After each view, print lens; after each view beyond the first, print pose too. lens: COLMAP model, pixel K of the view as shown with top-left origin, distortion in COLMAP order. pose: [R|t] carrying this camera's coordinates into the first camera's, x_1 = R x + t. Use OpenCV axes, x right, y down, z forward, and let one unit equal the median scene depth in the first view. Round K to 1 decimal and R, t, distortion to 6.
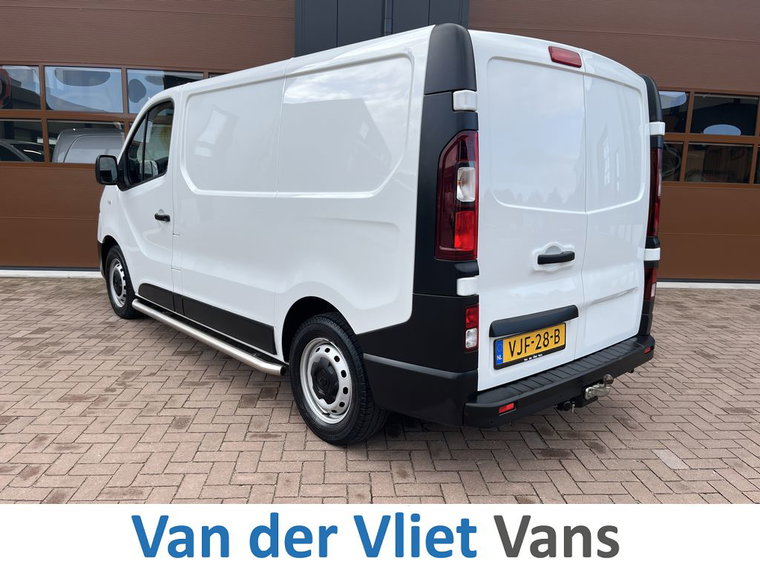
lens RADIAL K [[578.2, 0, 382.2], [0, 578.2, 284.1], [0, 0, 1]] dist [0.065854, -0.084080]
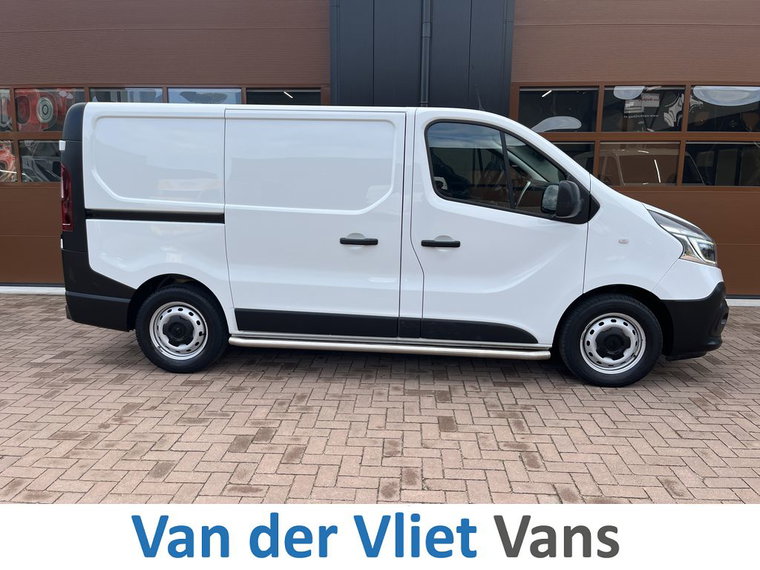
lens RADIAL K [[578.2, 0, 380.6], [0, 578.2, 282.4], [0, 0, 1]] dist [0.065854, -0.084080]
pose [[0.991950, -0.002215, -0.126612, 0.101299], [0.000780, 0.999935, -0.011383, -0.041323], [0.126629, 0.011192, 0.991887, 0.102586]]
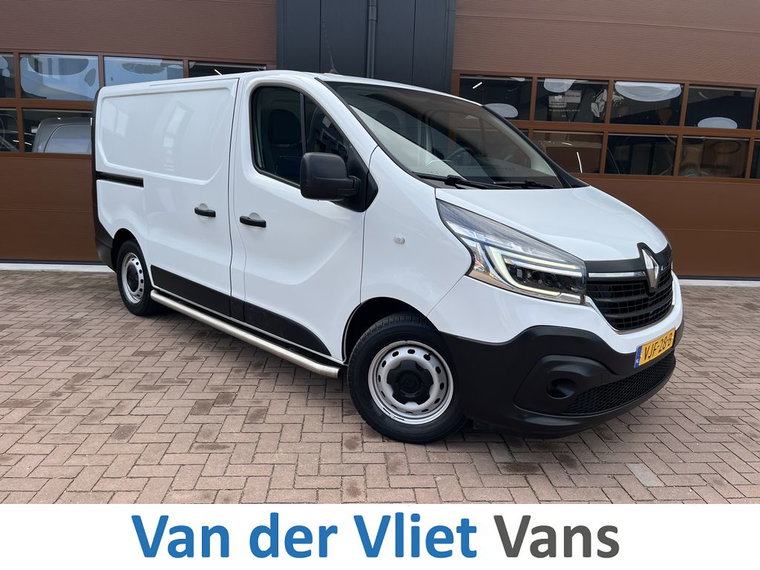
lens RADIAL K [[578.2, 0, 386.2], [0, 578.2, 276.0], [0, 0, 1]] dist [0.065854, -0.084080]
pose [[0.999982, 0.005678, 0.001709, 0.061054], [-0.005678, 0.999984, -0.000069, -0.011837], [-0.001710, 0.000059, 0.999999, 0.054543]]
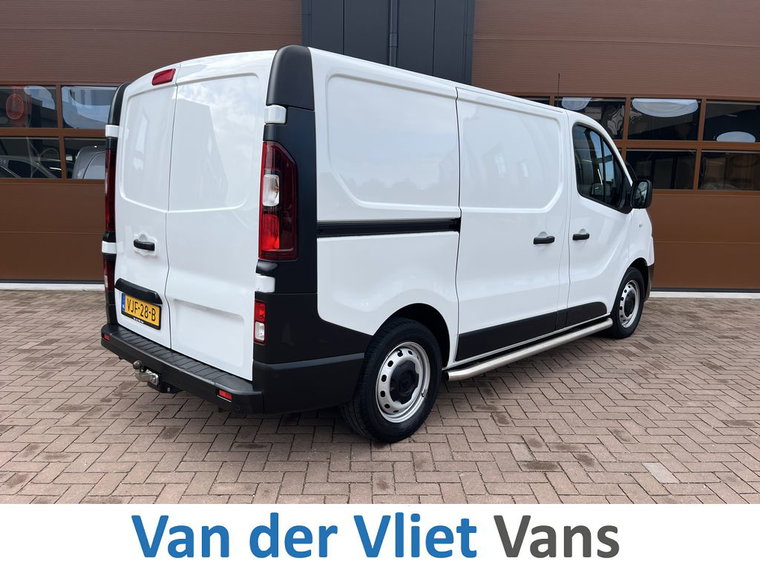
lens RADIAL K [[578.2, 0, 383.0], [0, 578.2, 279.6], [0, 0, 1]] dist [0.065854, -0.084080]
pose [[0.999128, -0.006008, -0.041327, 0.057355], [0.004847, 0.999592, -0.028135, 0.002314], [0.041480, 0.027910, 0.998749, -0.001594]]
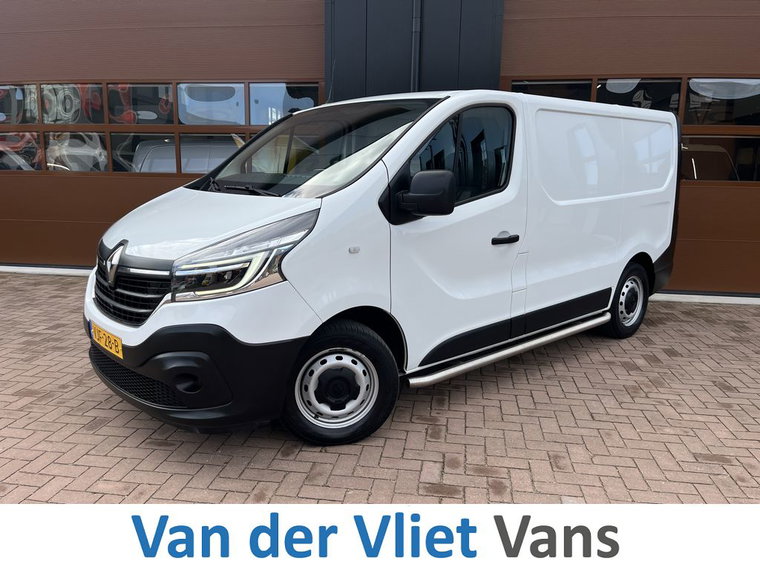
lens RADIAL K [[578.2, 0, 380.1], [0, 578.2, 281.5], [0, 0, 1]] dist [0.065854, -0.084080]
pose [[0.976636, 0.023082, -0.213655, 0.306636], [-0.025077, 0.999664, -0.006633, -0.016482], [0.213430, 0.011836, 0.976887, 0.081634]]
